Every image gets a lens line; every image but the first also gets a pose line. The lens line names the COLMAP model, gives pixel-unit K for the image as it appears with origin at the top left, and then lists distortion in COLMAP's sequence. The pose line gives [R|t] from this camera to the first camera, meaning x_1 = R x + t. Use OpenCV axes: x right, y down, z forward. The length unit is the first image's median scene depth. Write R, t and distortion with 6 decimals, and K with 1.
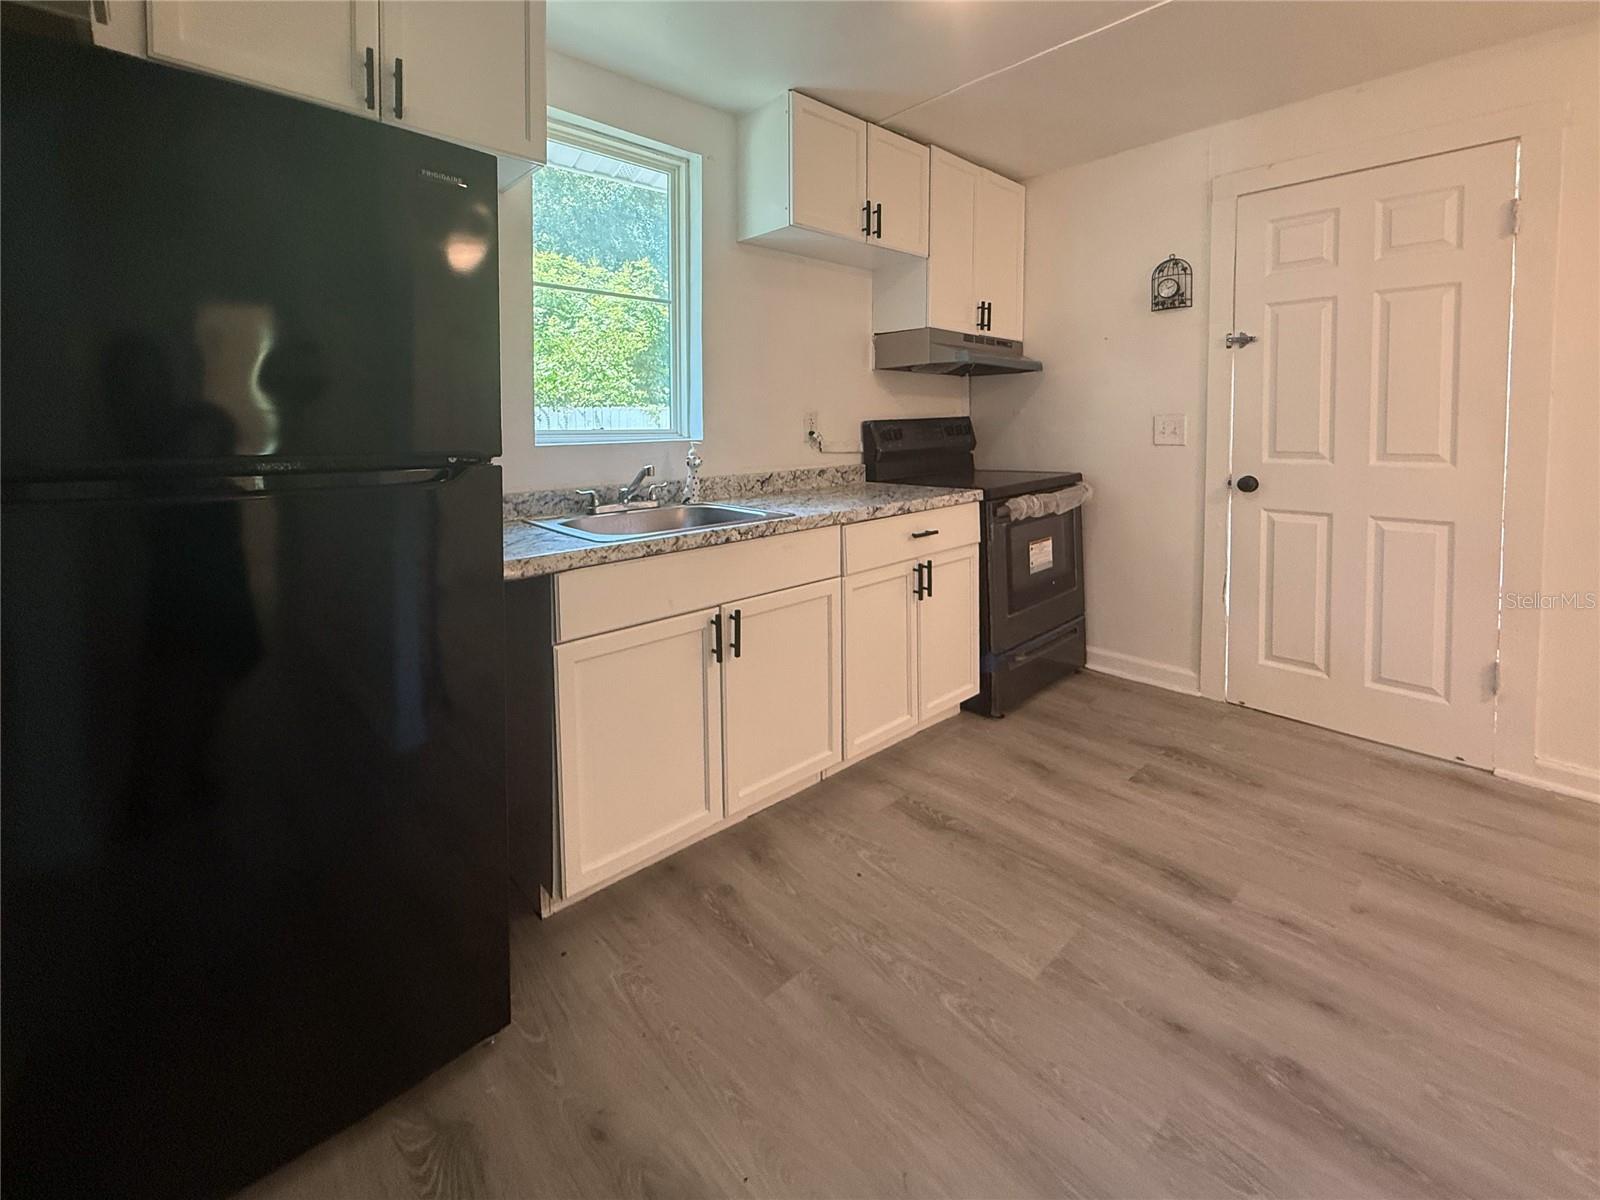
lens RADIAL K [[650.9, 0, 800.8], [0, 650.9, 502.9], [0, 0, 1]] dist [0.000213, -0.000007]
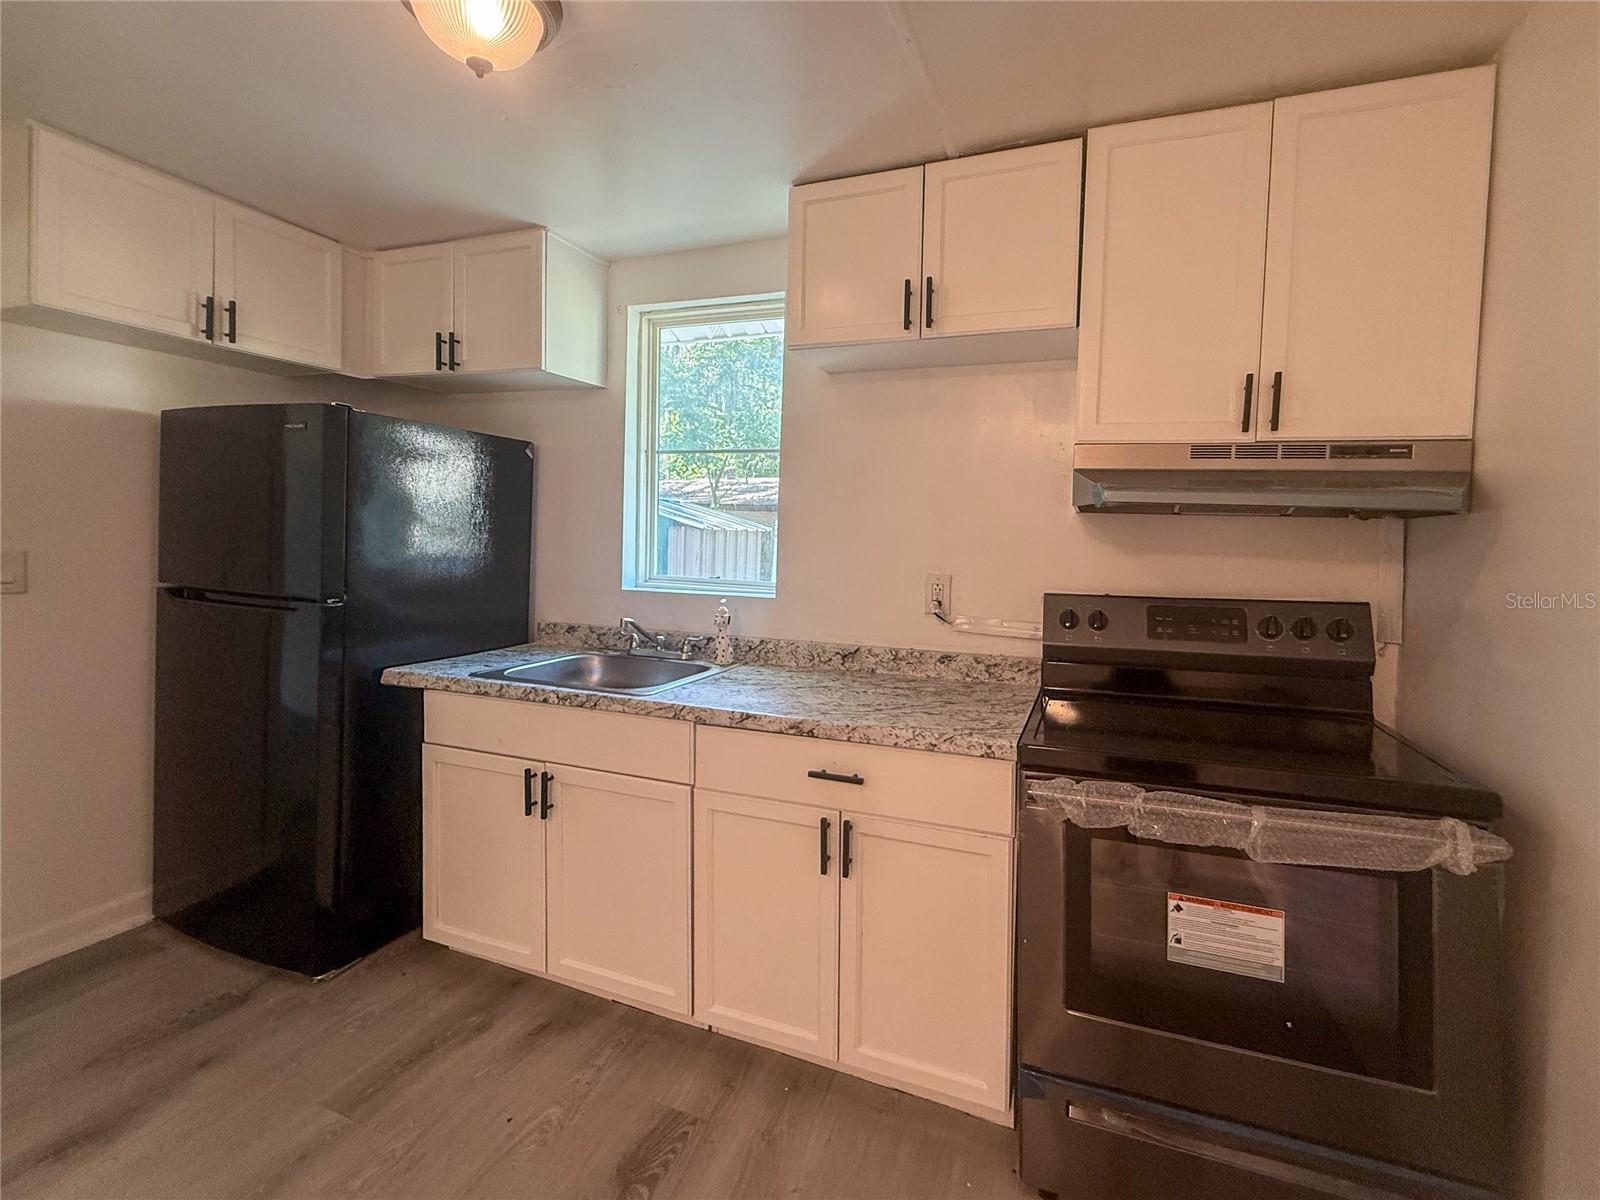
lens RADIAL K [[641.1, 0, 799.4], [0, 641.1, 599.5], [0, 0, 1]] dist [0.000643, 0.000331]
pose [[0.488178, 0.103550, -0.866579, 0.787209], [-0.140536, 0.989305, 0.039045, -0.163510], [0.861354, 0.102725, 0.497510, 0.702035]]
